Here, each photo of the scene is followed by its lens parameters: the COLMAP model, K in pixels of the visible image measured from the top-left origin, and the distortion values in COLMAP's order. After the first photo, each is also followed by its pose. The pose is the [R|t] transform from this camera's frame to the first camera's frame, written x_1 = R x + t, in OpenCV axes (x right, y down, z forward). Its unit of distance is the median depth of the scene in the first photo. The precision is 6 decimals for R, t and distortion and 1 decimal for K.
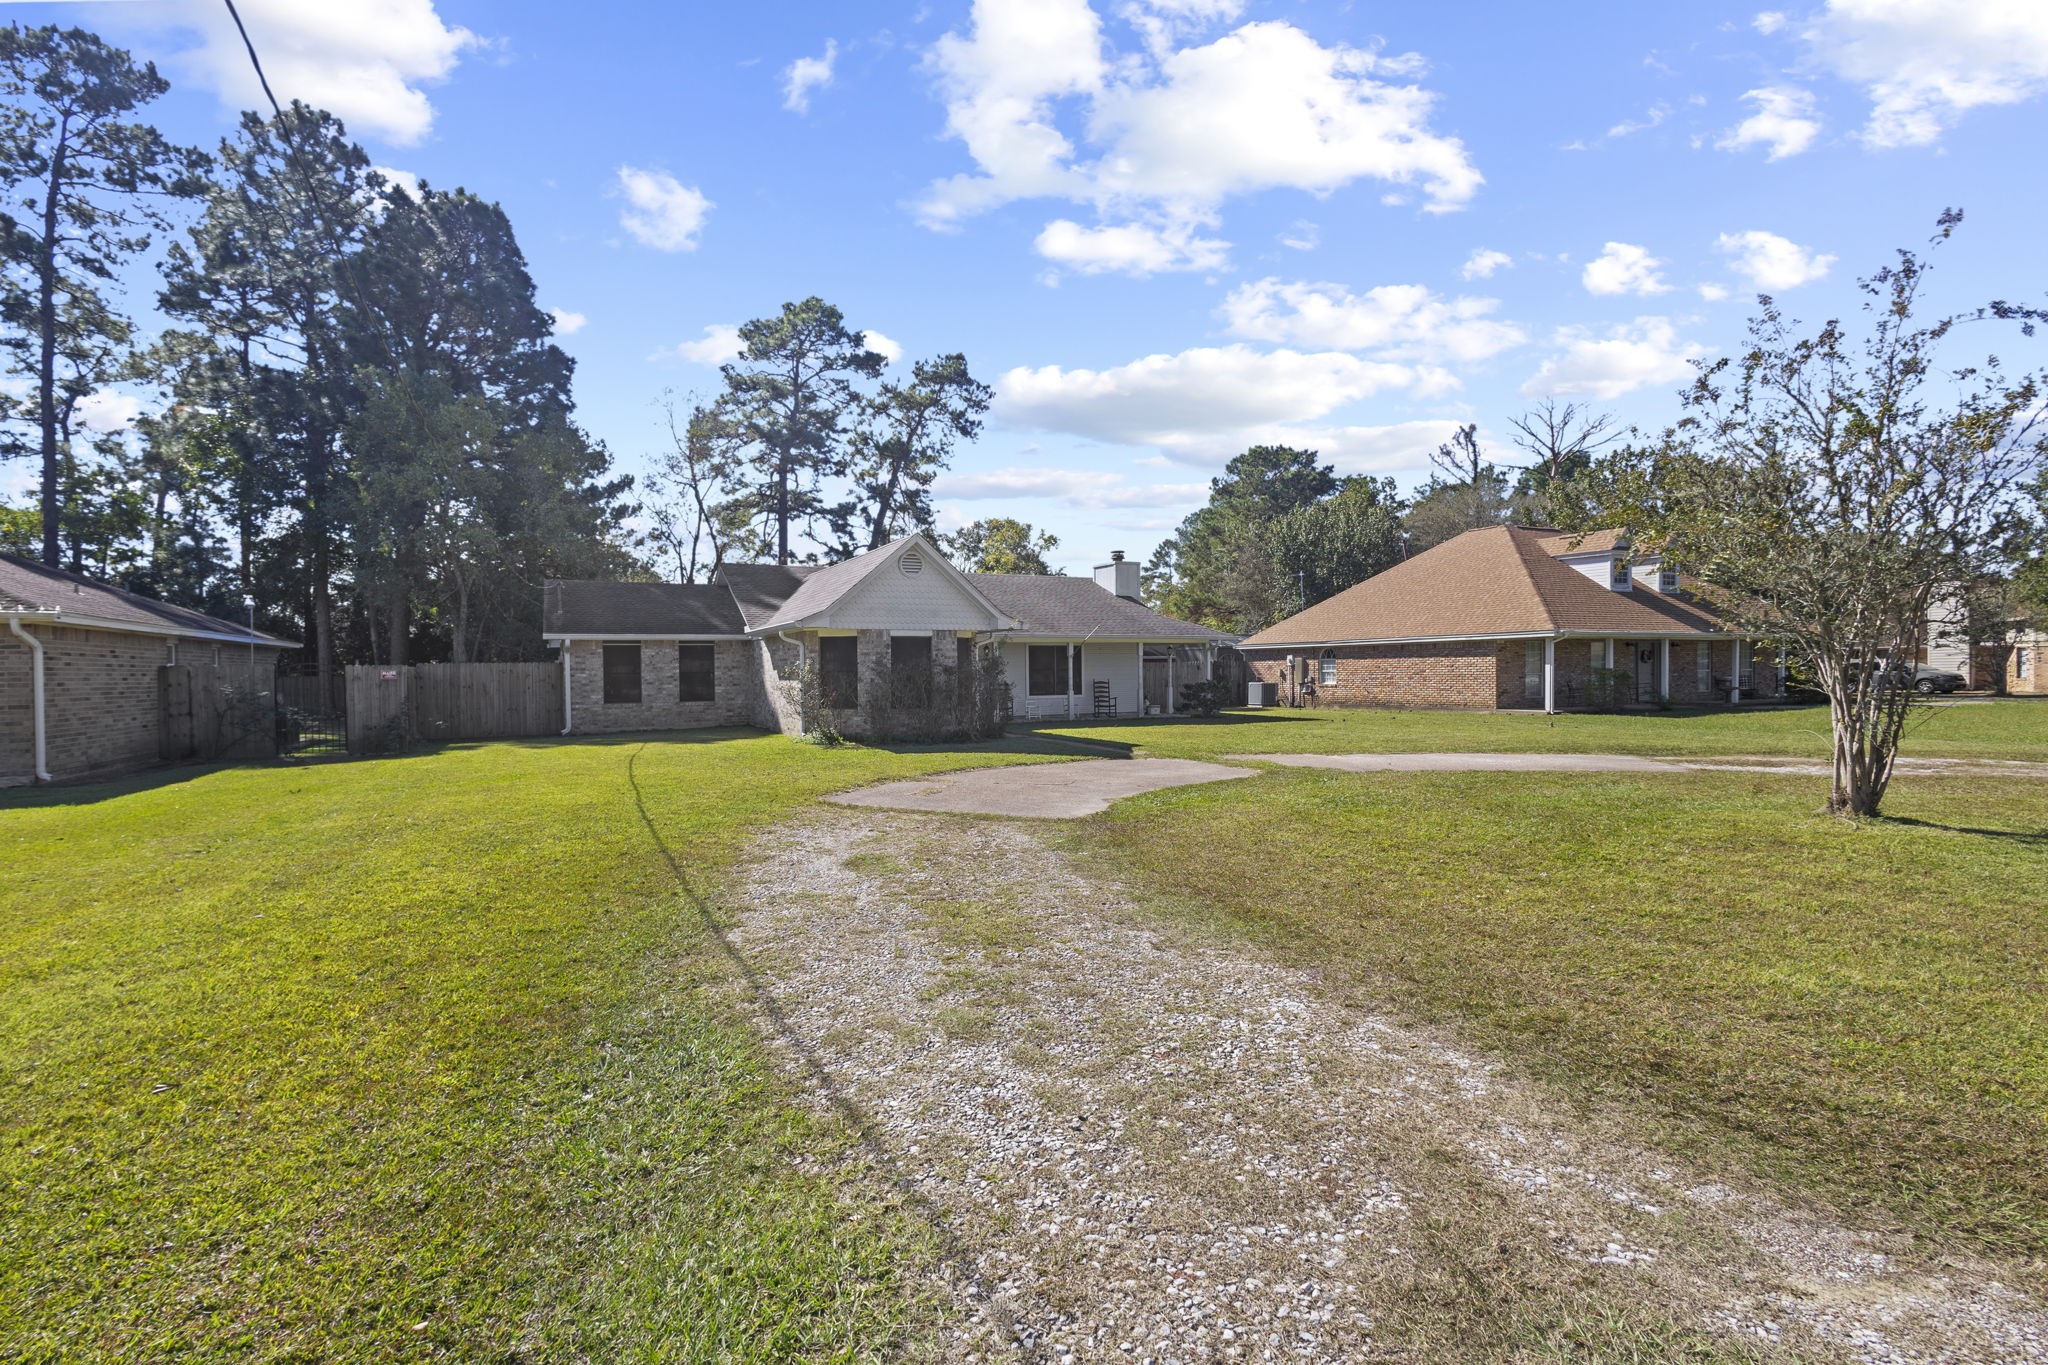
lens RADIAL K [[925.3, 0, 1024.0], [0, 925.3, 682.5], [0, 0, 1]] dist [-0.000968, -0.000372]
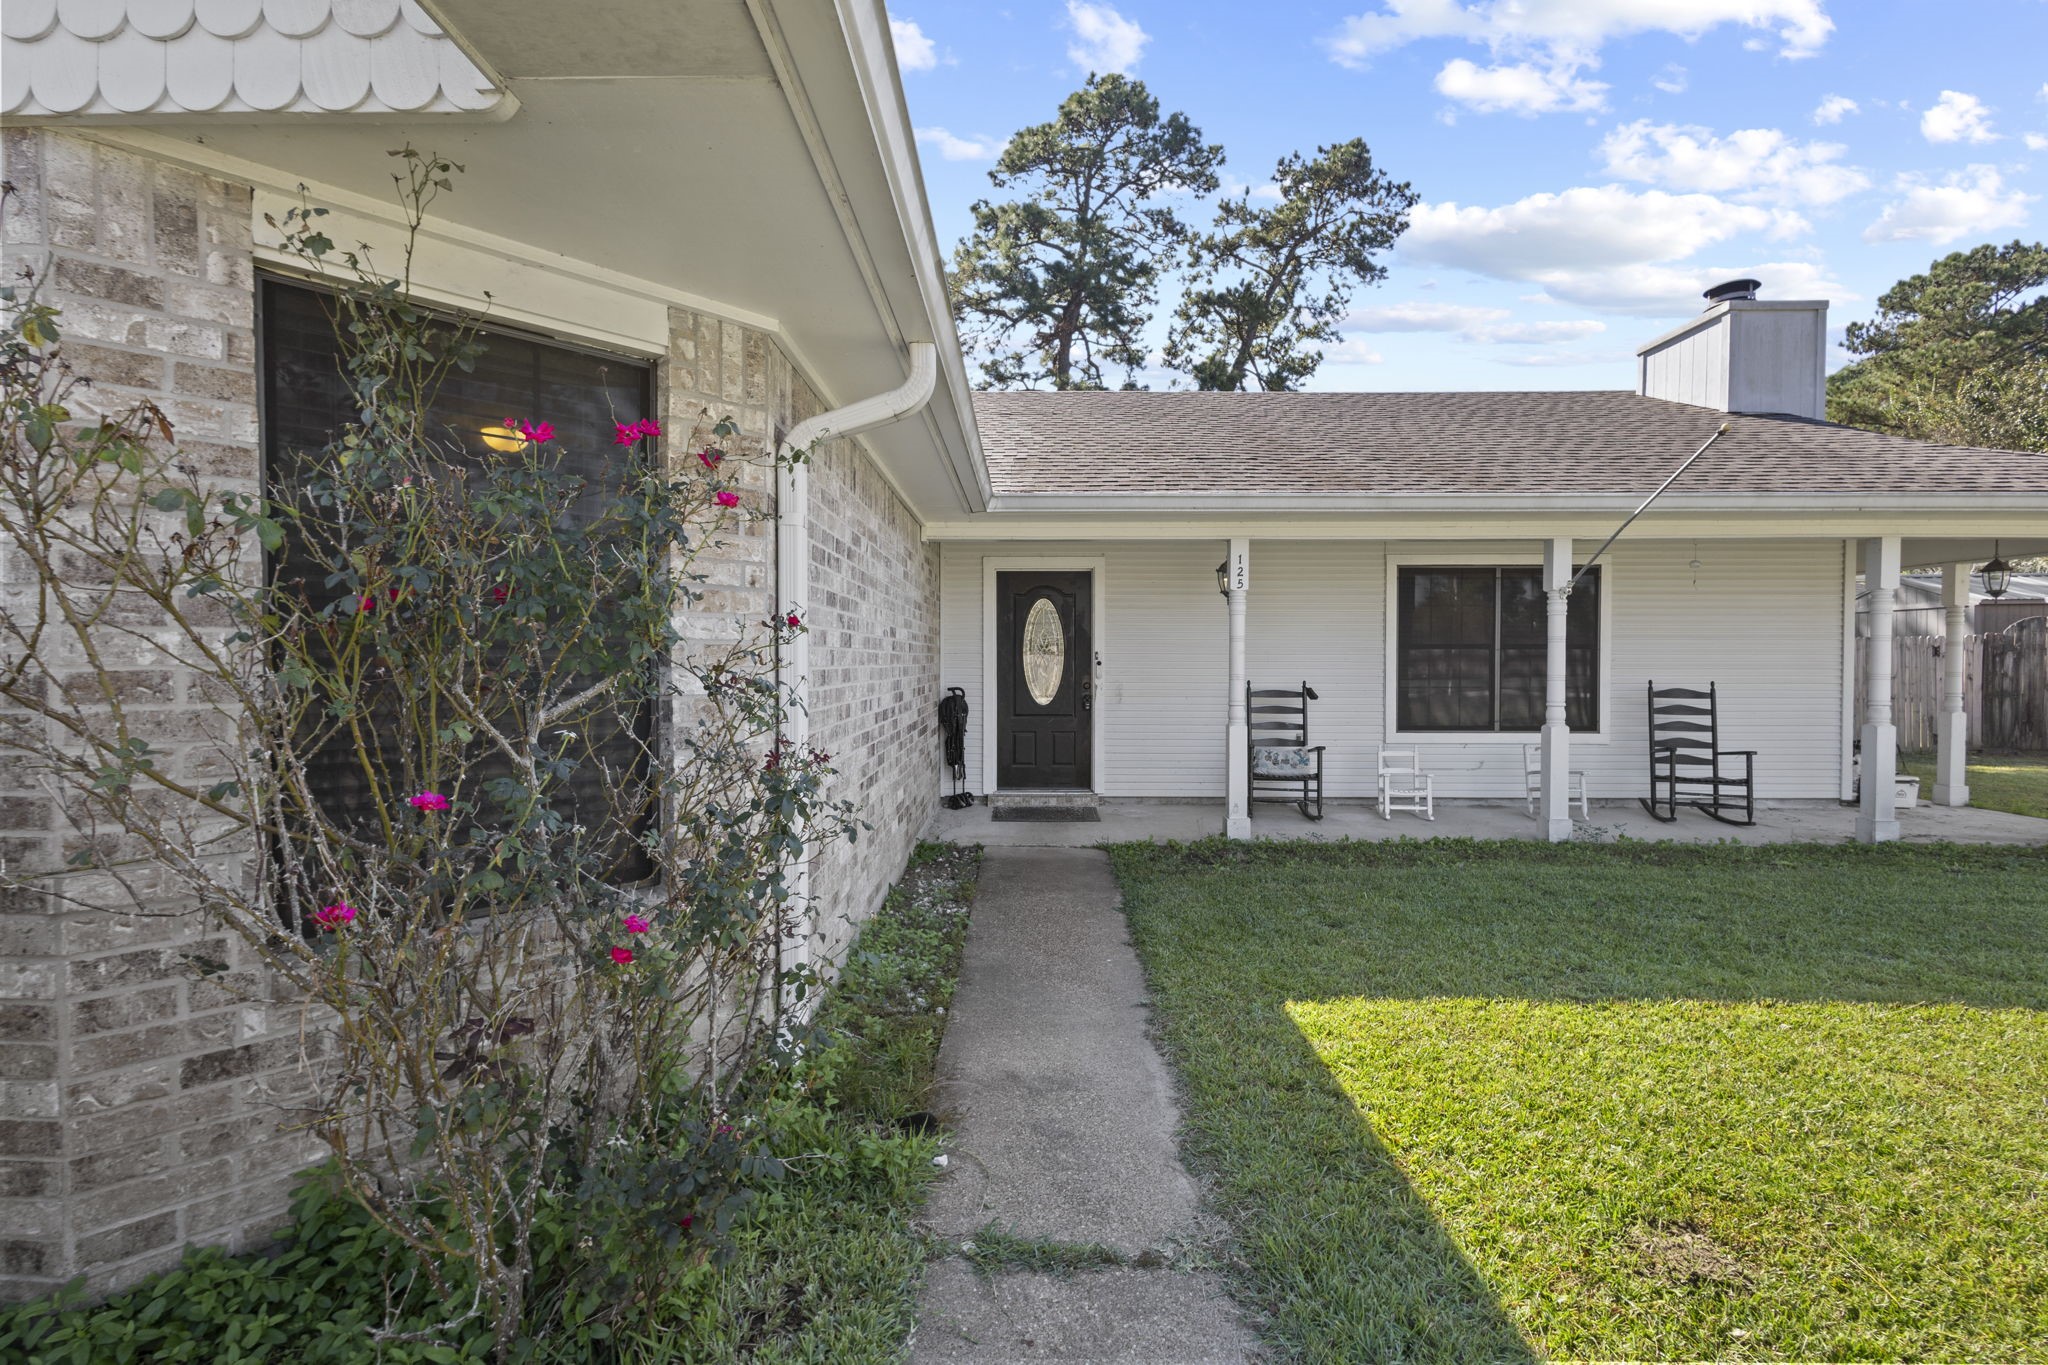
lens RADIAL K [[938.2, 0, 1024.0], [0, 938.2, 682.5], [0, 0, 1]] dist [0.001771, 0.000558]
pose [[0.895792, 0.021188, -0.443968, 0.023017], [-0.016227, 0.999756, 0.014971, -0.003244], [0.444177, -0.006207, 0.895918, 0.485720]]
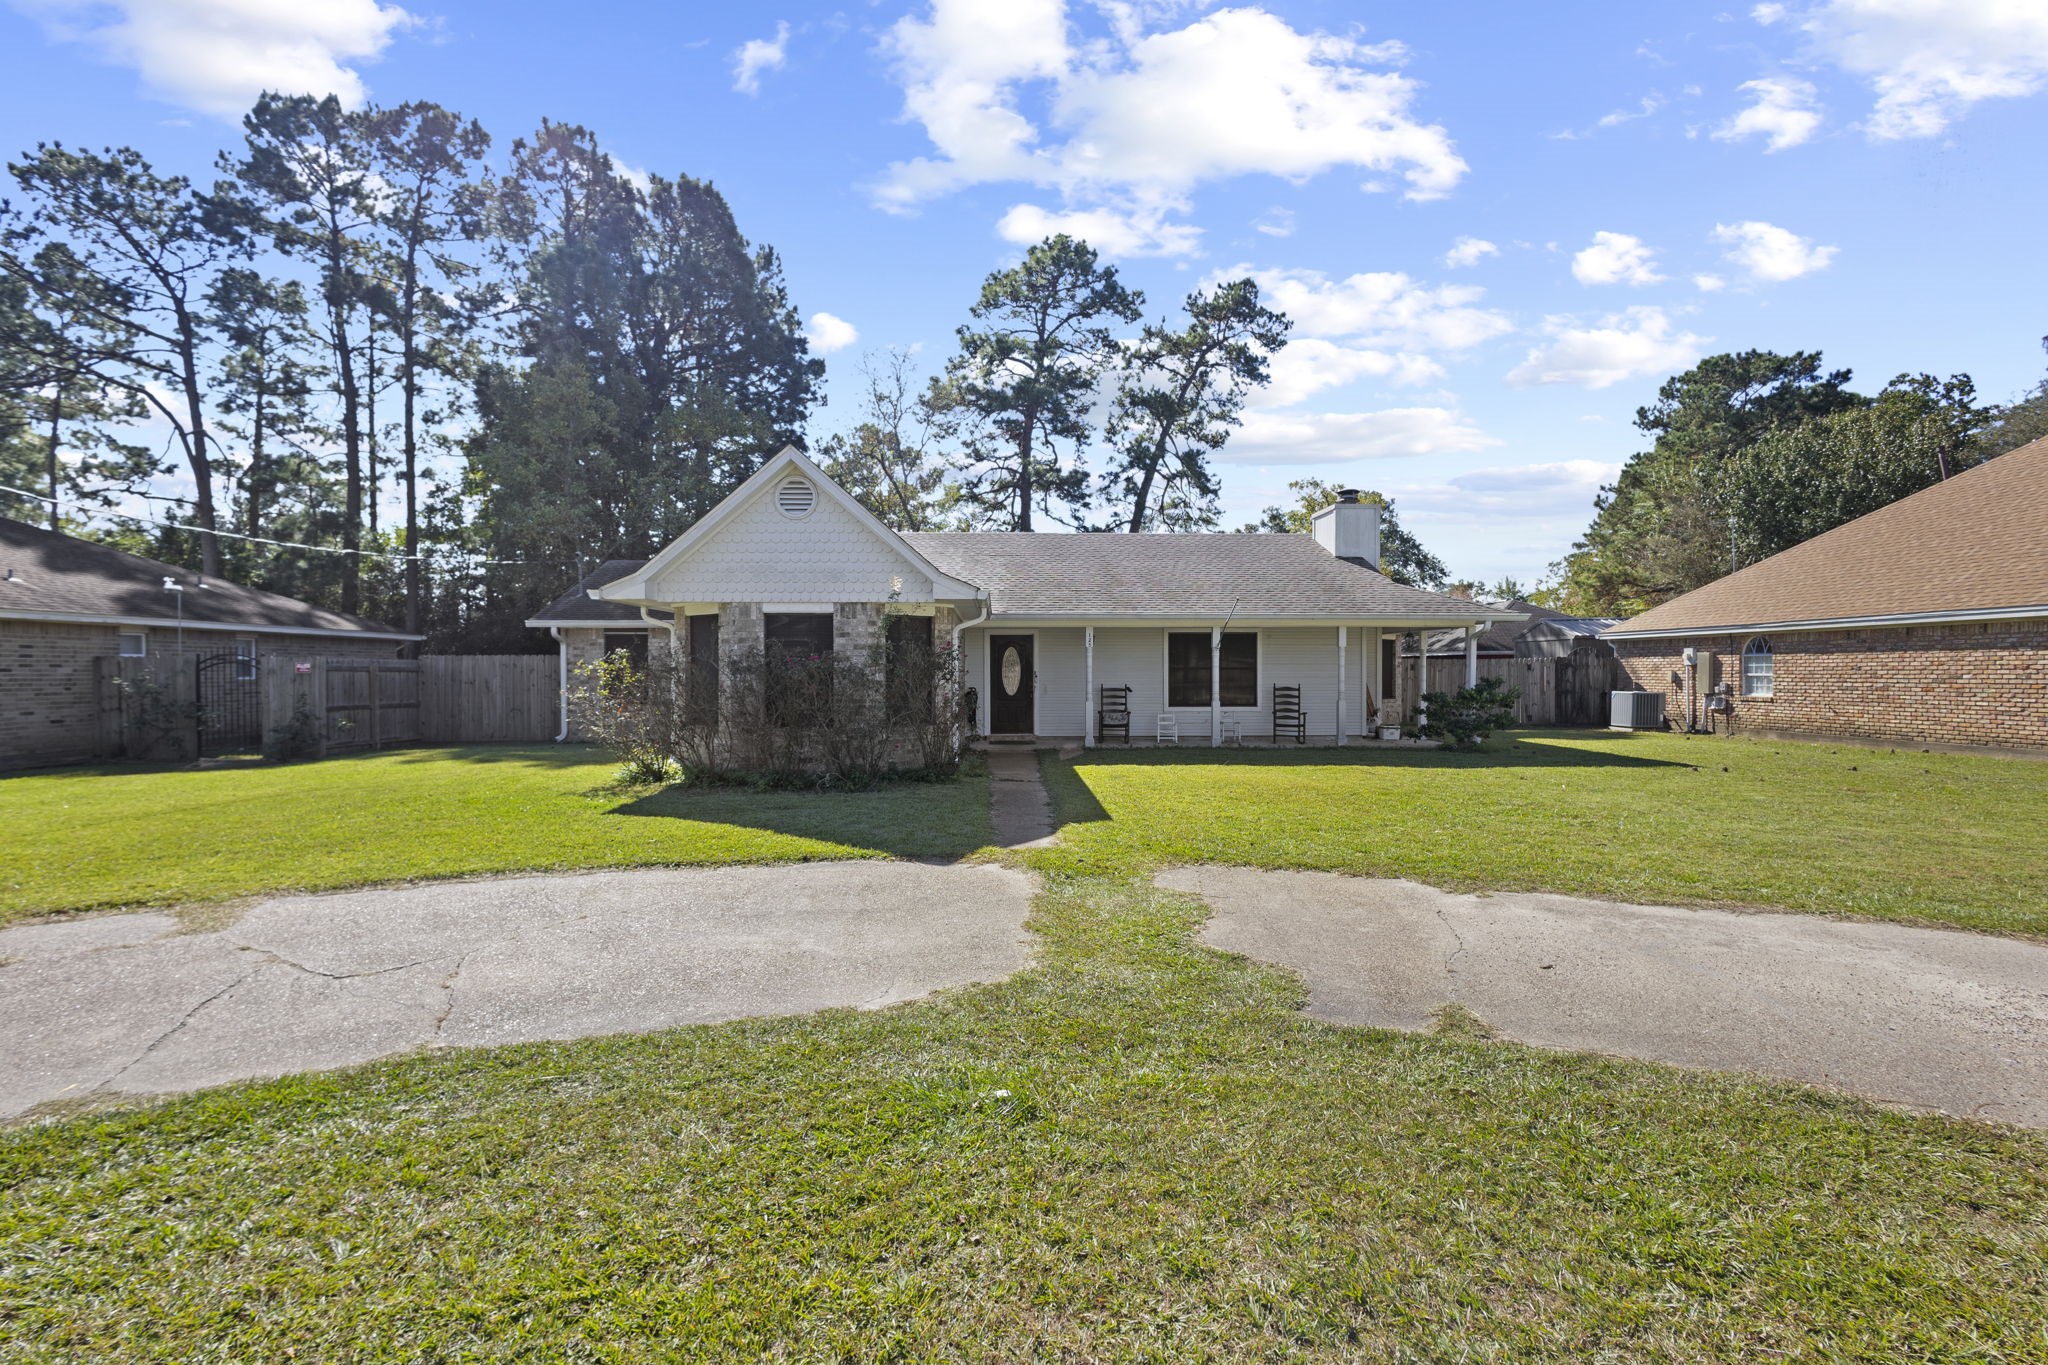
lens RADIAL K [[938.2, 0, 1024.0], [0, 938.2, 682.5], [0, 0, 1]] dist [0.001771, 0.000558]
pose [[0.909944, 0.013889, -0.414500, 0.139502], [-0.012916, 0.999903, 0.005150, -0.004014], [0.414531, 0.000668, 0.910035, 0.239275]]
